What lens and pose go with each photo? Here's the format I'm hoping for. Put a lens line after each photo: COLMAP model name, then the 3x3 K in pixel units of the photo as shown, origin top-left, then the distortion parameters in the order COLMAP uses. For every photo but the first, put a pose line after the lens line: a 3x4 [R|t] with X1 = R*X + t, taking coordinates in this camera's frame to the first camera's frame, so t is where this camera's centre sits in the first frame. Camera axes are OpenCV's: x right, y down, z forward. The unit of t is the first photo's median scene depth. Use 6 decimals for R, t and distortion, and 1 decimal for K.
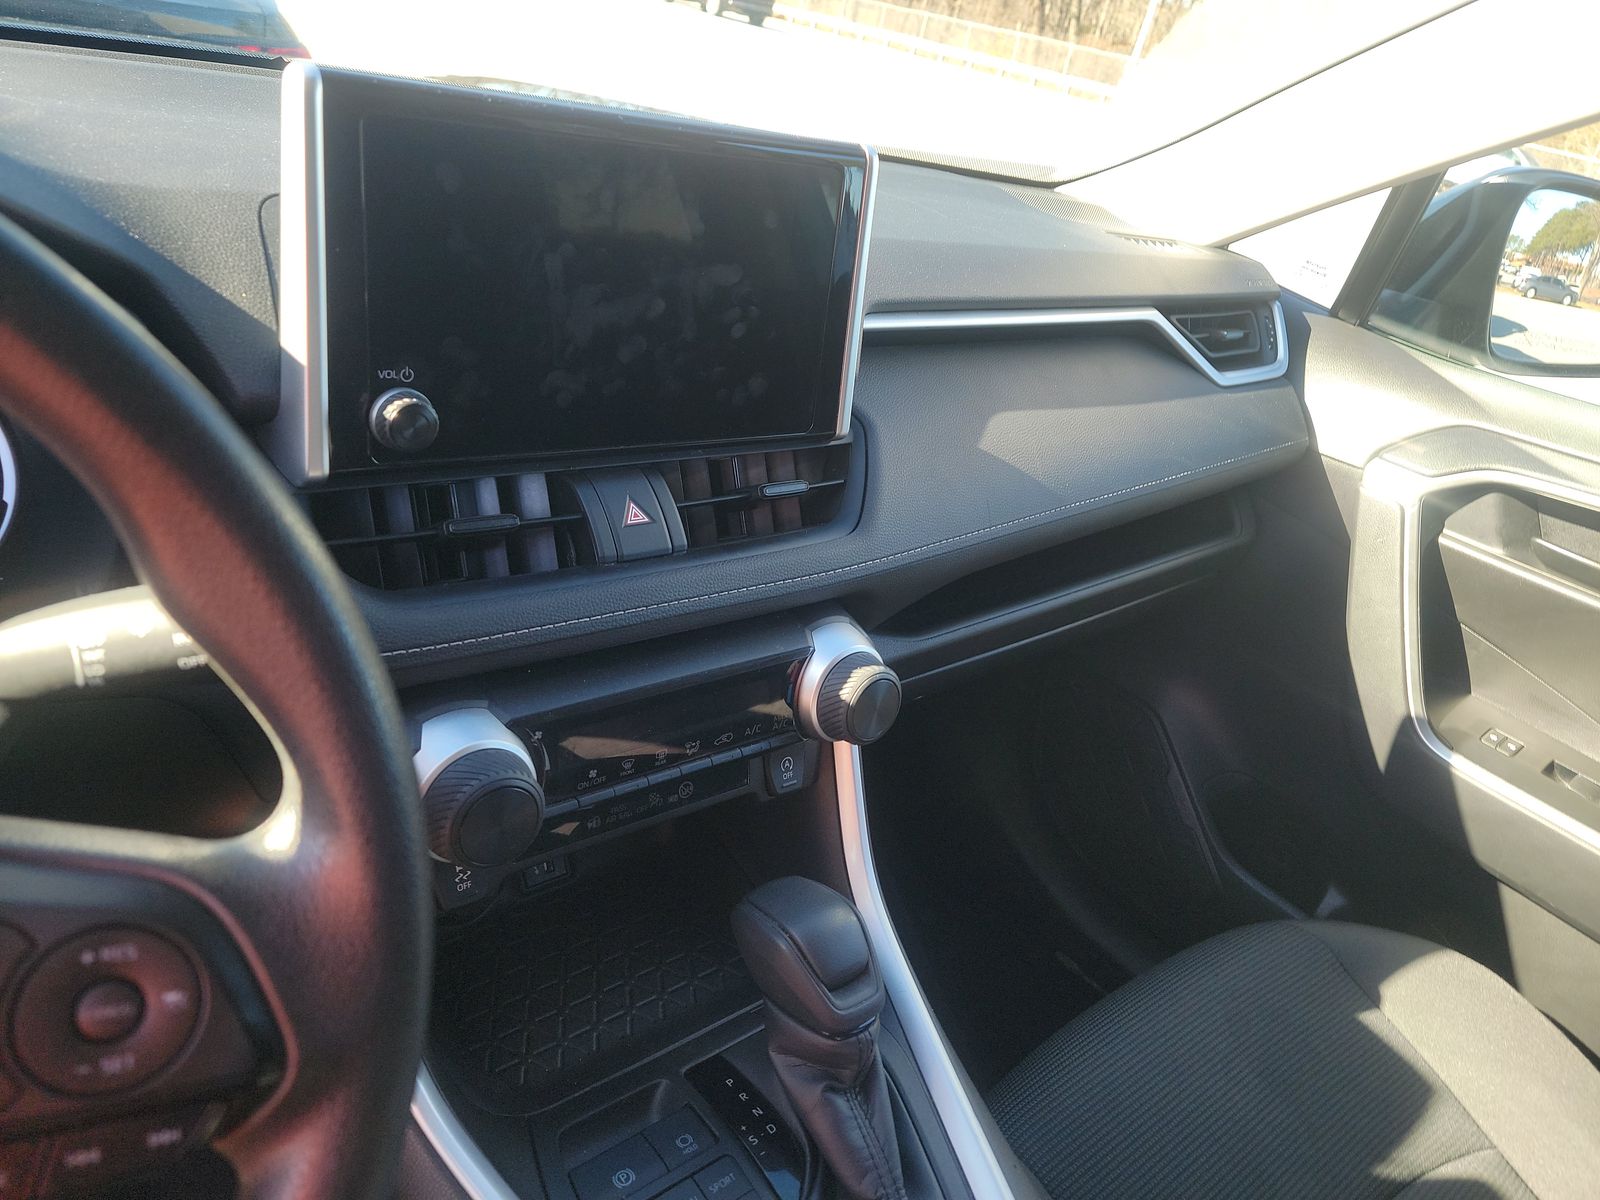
lens RADIAL K [[1137.0, 0, 800.5], [0, 1137.0, 569.0], [0, 0, 1]] dist [-0.000061, 0.001141]
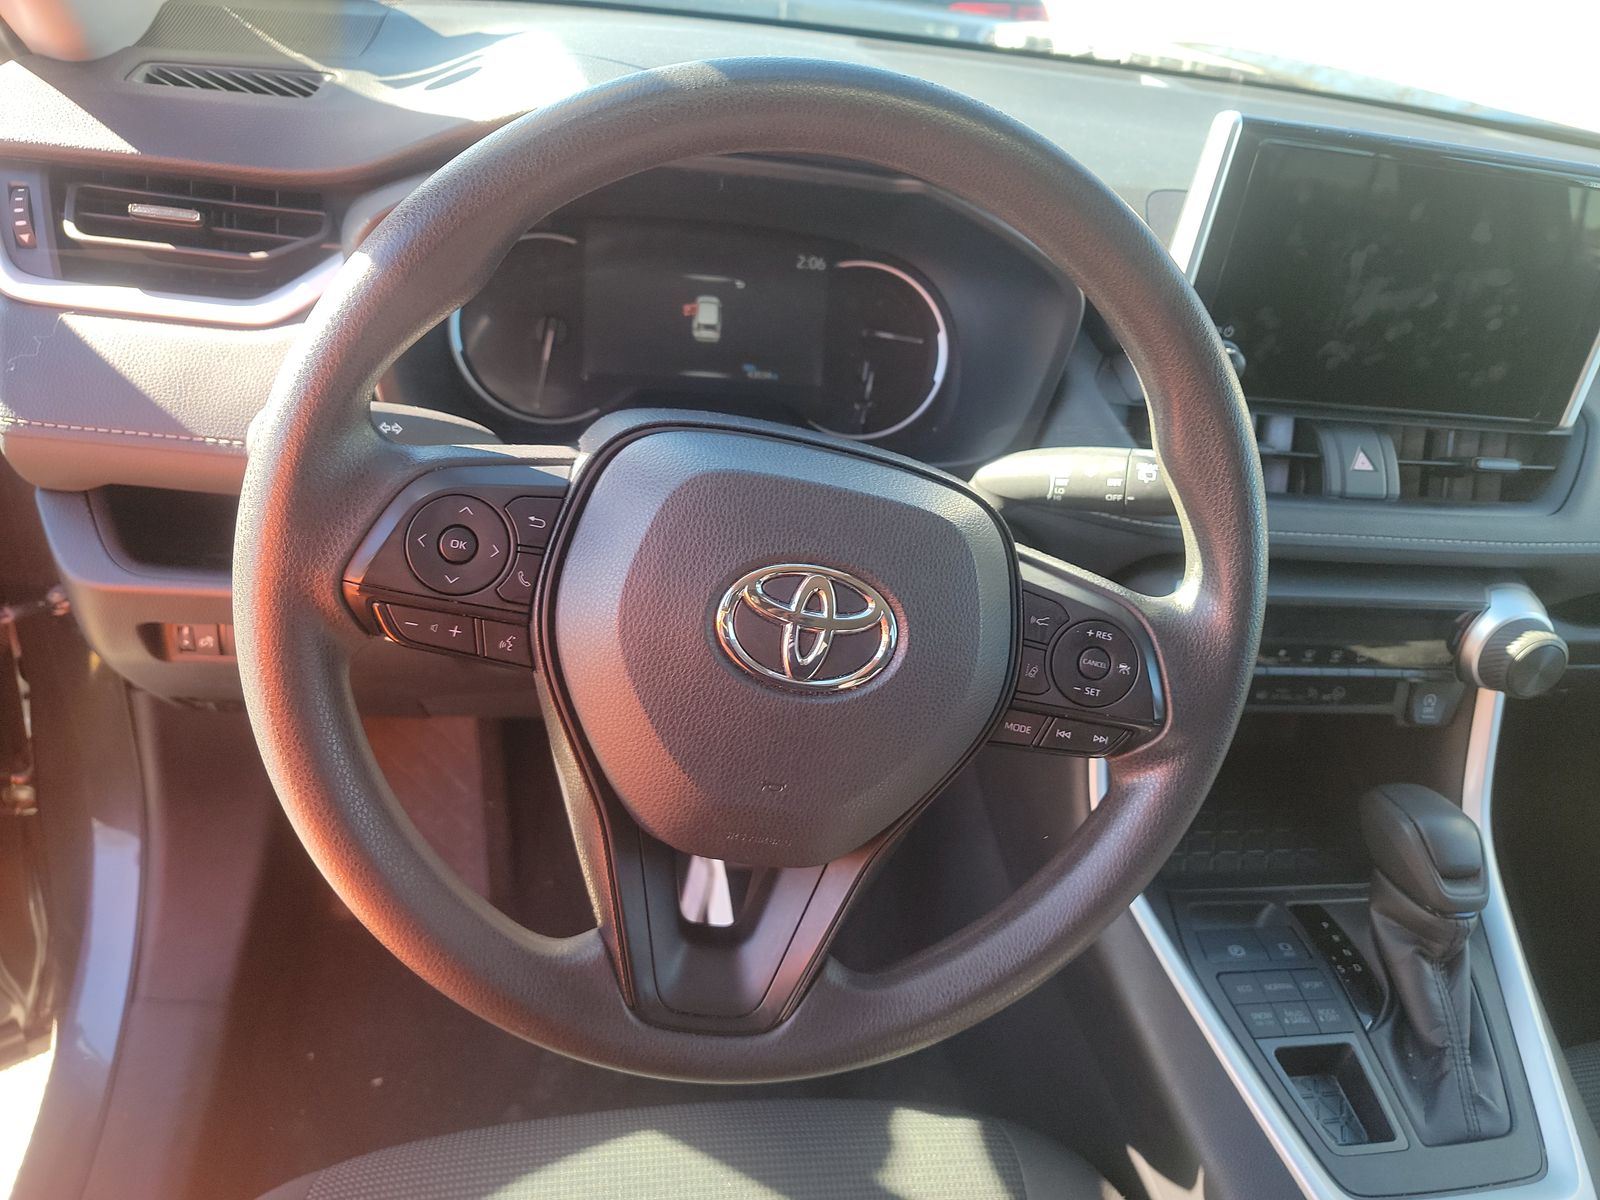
lens RADIAL K [[1137.0, 0, 800.5], [0, 1137.0, 569.0], [0, 0, 1]] dist [-0.000061, 0.001141]
pose [[0.864094, 0.225242, -0.450120, -0.089707], [-0.198302, 0.974298, 0.106864, 0.054039], [0.462622, -0.003080, 0.886550, -0.381269]]
